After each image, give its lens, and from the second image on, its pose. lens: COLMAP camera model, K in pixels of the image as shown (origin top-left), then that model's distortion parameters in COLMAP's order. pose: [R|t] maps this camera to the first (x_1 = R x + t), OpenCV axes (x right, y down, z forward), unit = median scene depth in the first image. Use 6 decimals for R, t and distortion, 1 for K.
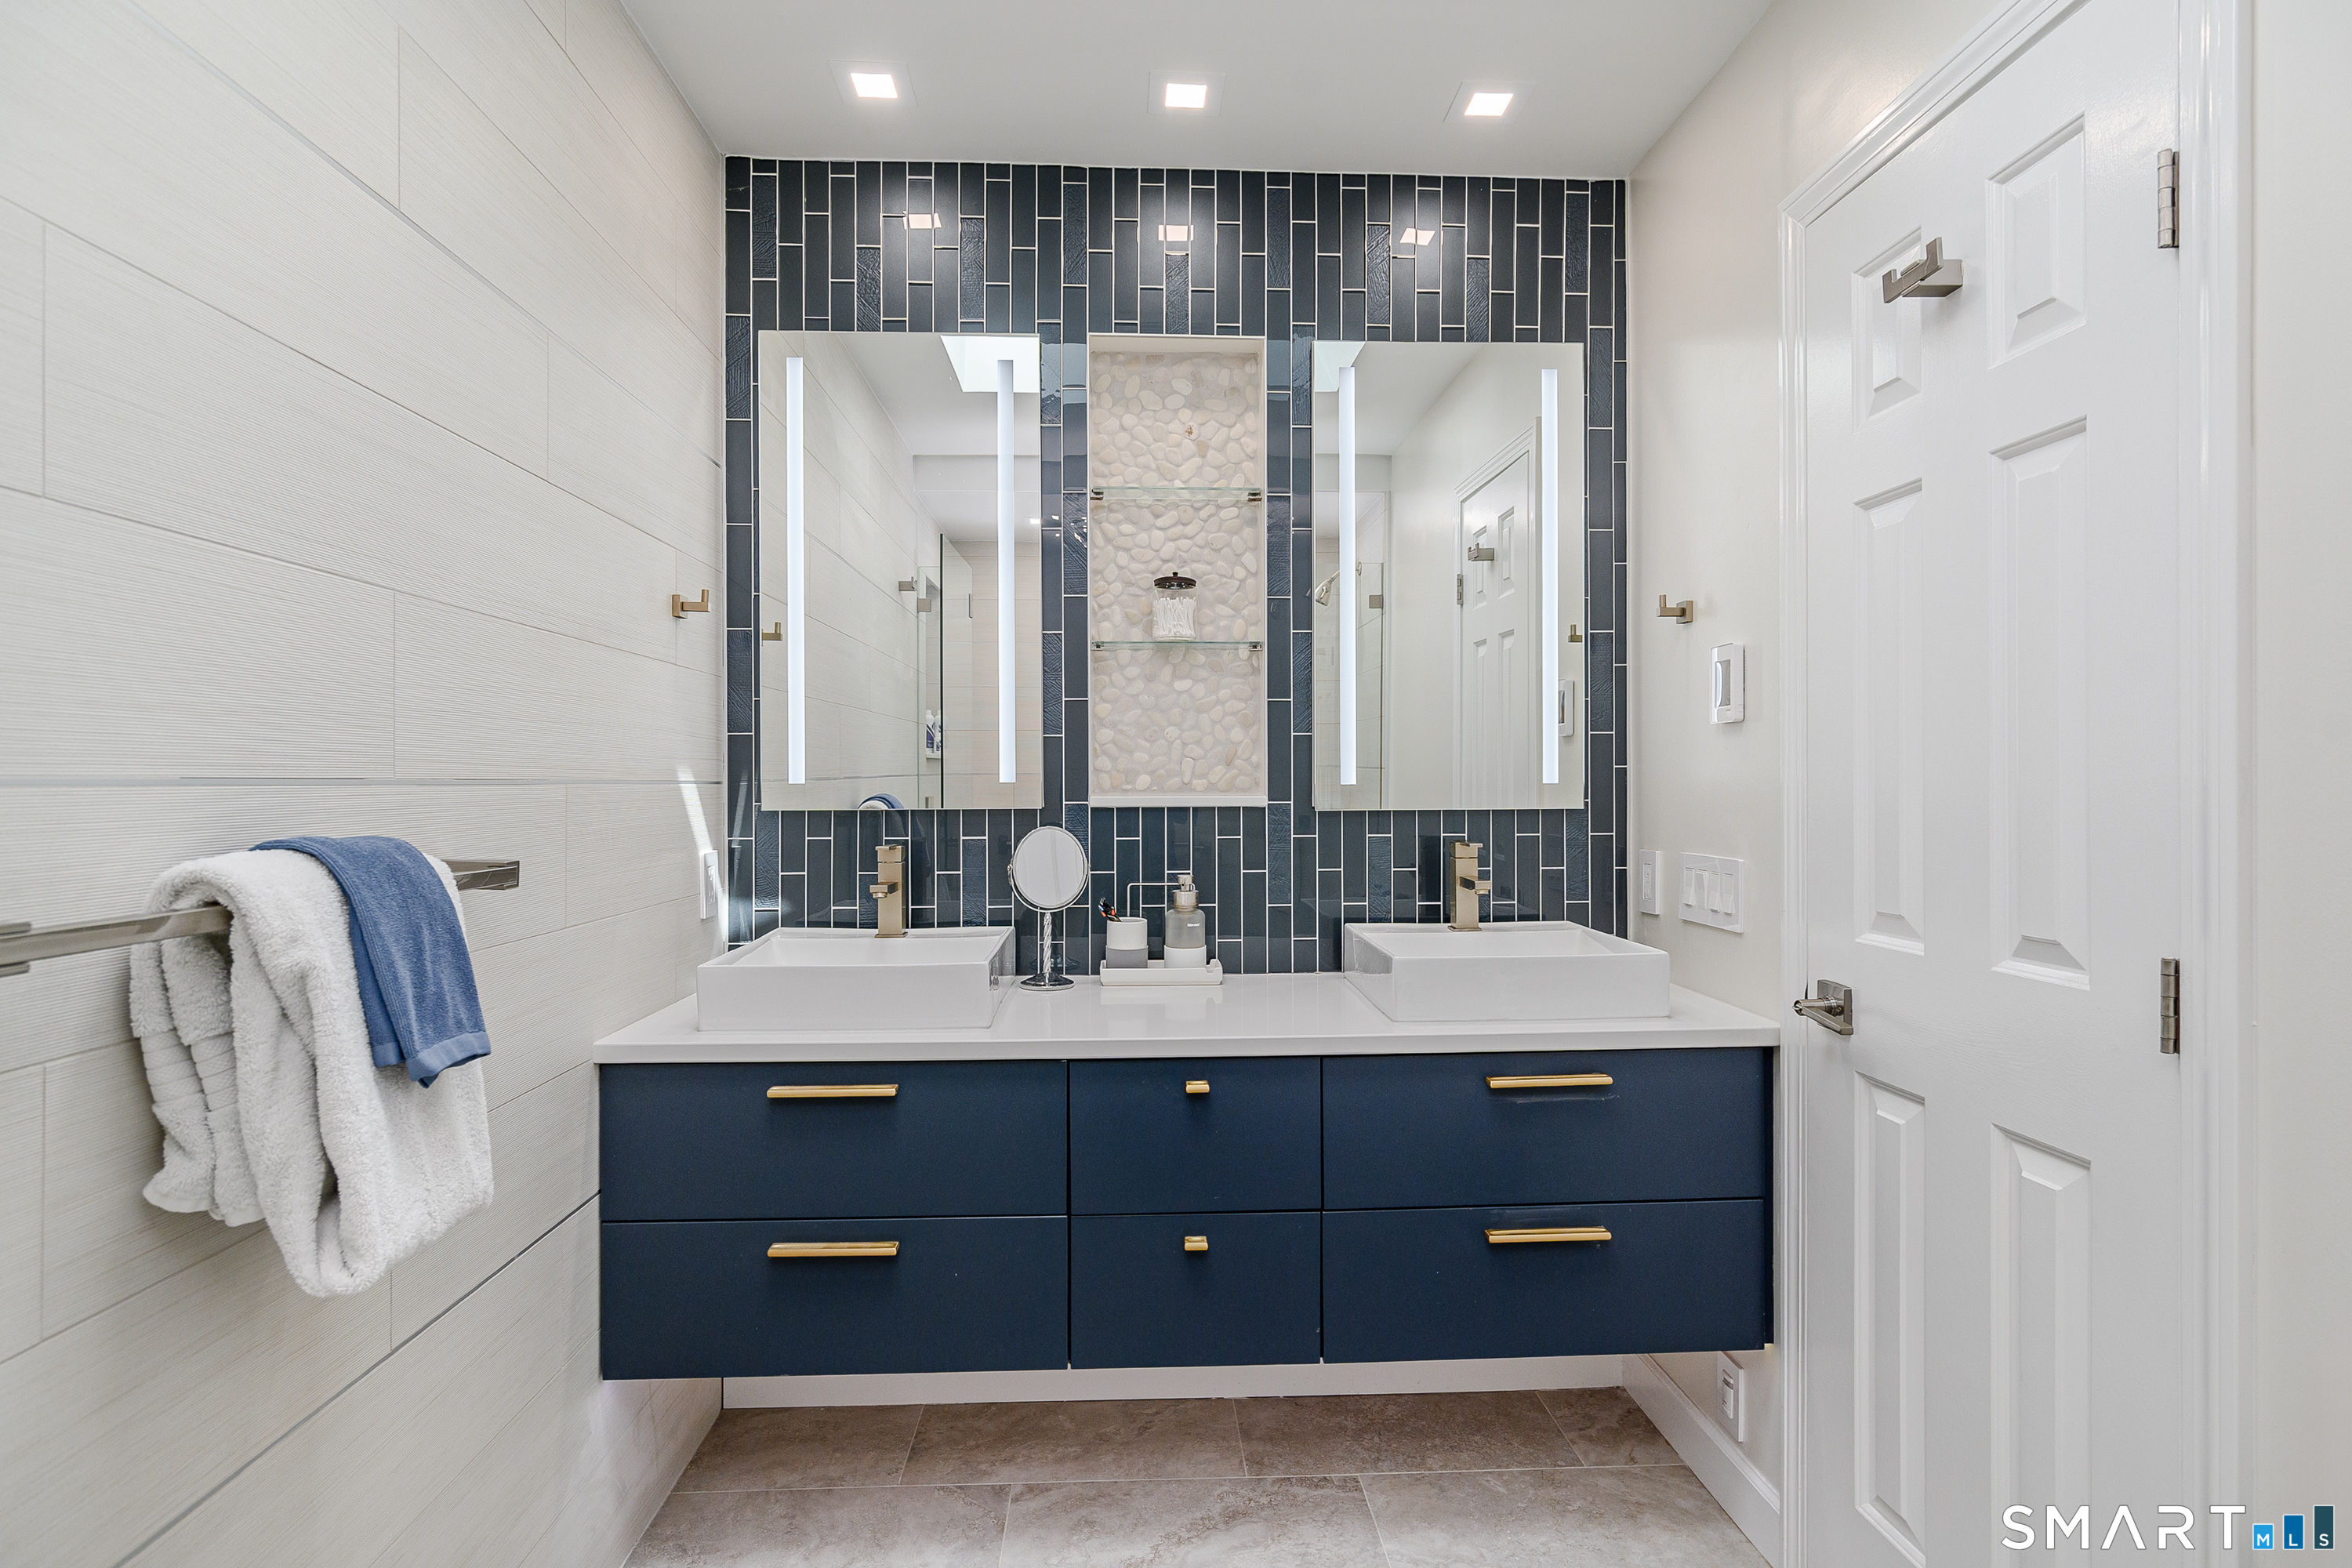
lens RADIAL K [[1192.4, 0, 1176.1], [0, 1192.4, 778.2], [0, 0, 1]] dist [-0.000927, -0.001328]
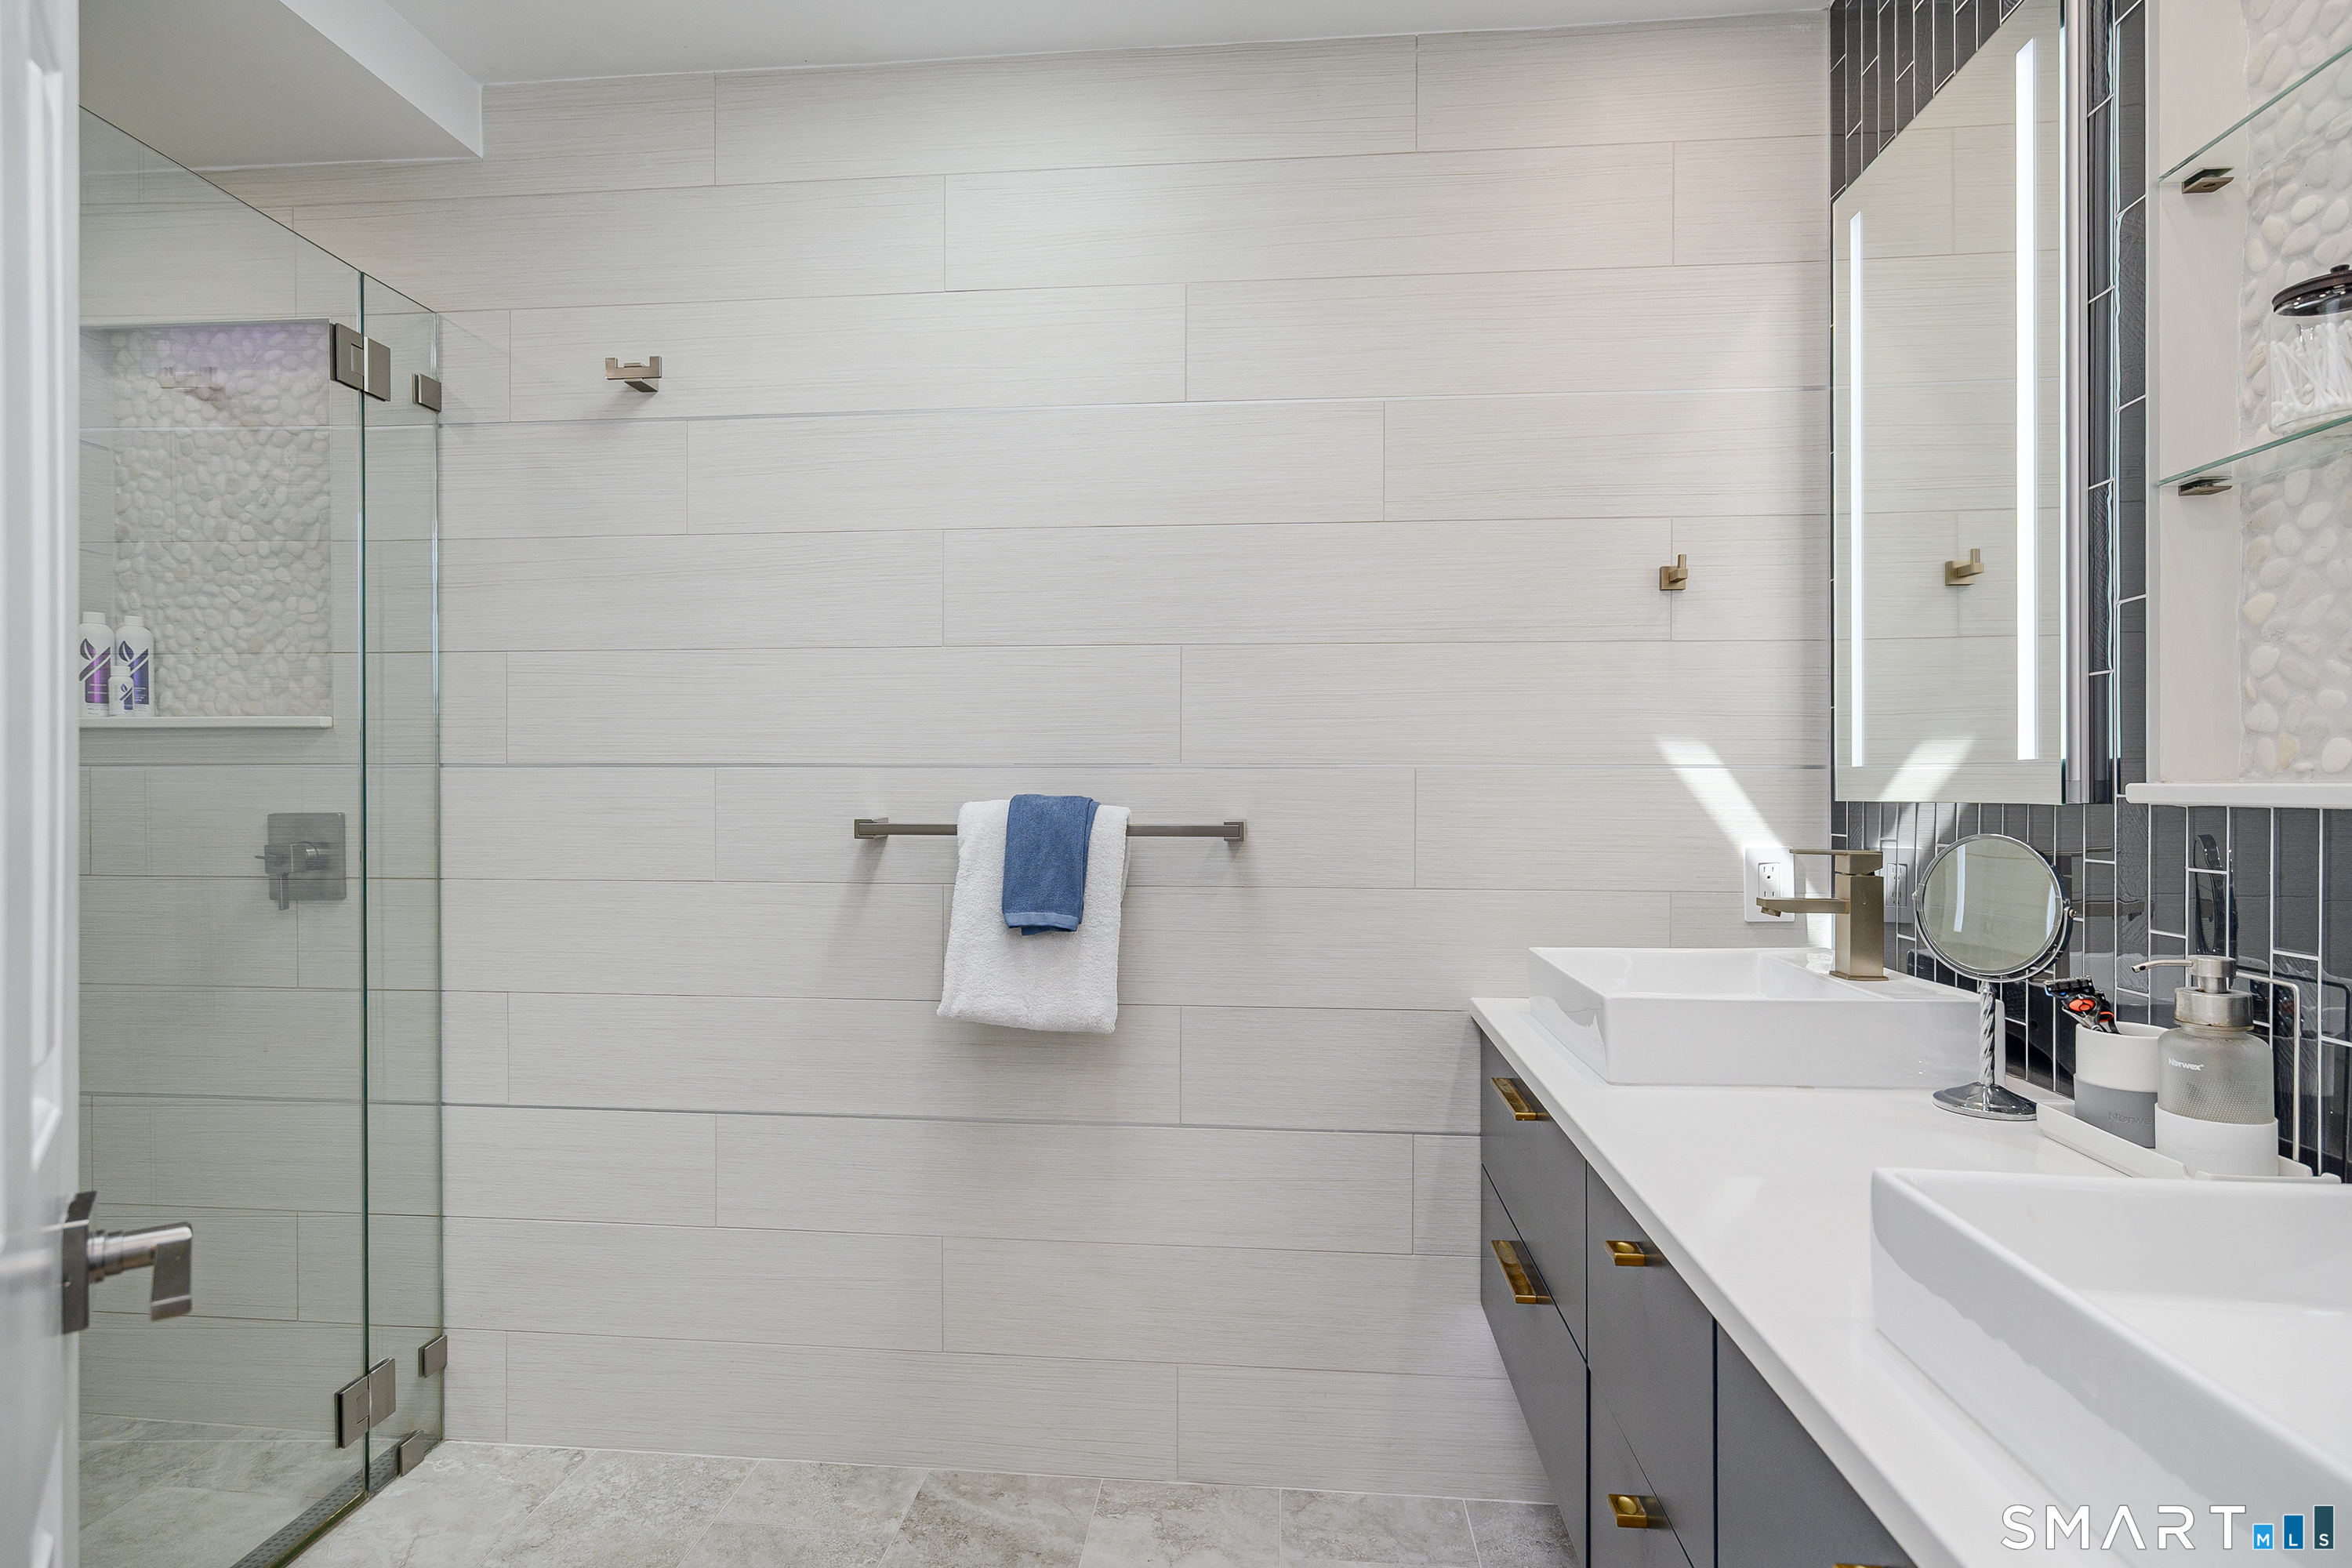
lens RADIAL K [[1192.4, 0, 1172.9], [0, 1192.4, 788.6], [0, 0, 1]] dist [-0.000927, -0.001328]
pose [[-0.139377, 0.004251, -0.990230, 0.478568], [0.001836, 0.999990, 0.004034, 0.013922], [0.990238, -0.001255, -0.139383, 0.629986]]
